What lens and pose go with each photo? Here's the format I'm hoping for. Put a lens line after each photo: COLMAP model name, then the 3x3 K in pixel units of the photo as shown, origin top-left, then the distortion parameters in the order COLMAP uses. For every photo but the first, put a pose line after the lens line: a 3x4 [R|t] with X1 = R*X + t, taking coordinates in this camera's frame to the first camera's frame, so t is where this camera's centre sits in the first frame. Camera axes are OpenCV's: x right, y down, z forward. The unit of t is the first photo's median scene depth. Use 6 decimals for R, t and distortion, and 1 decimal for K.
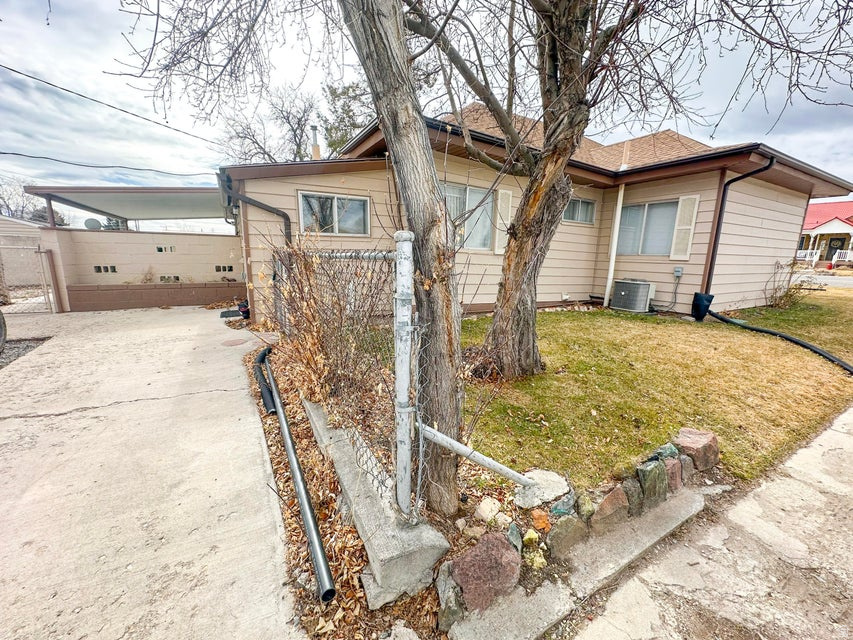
lens RADIAL K [[340.1, 0, 426.5], [0, 340.1, 320.0], [0, 0, 1]] dist [-0.001734, 0.000343]
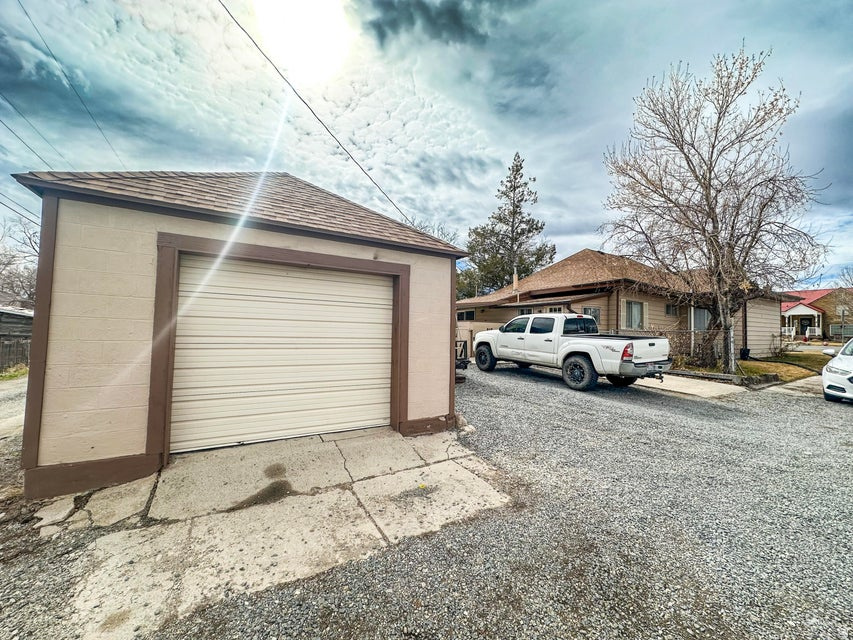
lens RADIAL K [[340.1, 0, 426.5], [0, 340.1, 320.0], [0, 0, 1]] dist [-0.001734, 0.000343]
pose [[0.999781, -0.004886, 0.020356, -0.339973], [0.009341, 0.974331, -0.224925, 0.057387], [-0.018734, 0.225065, 0.974164, -0.301915]]
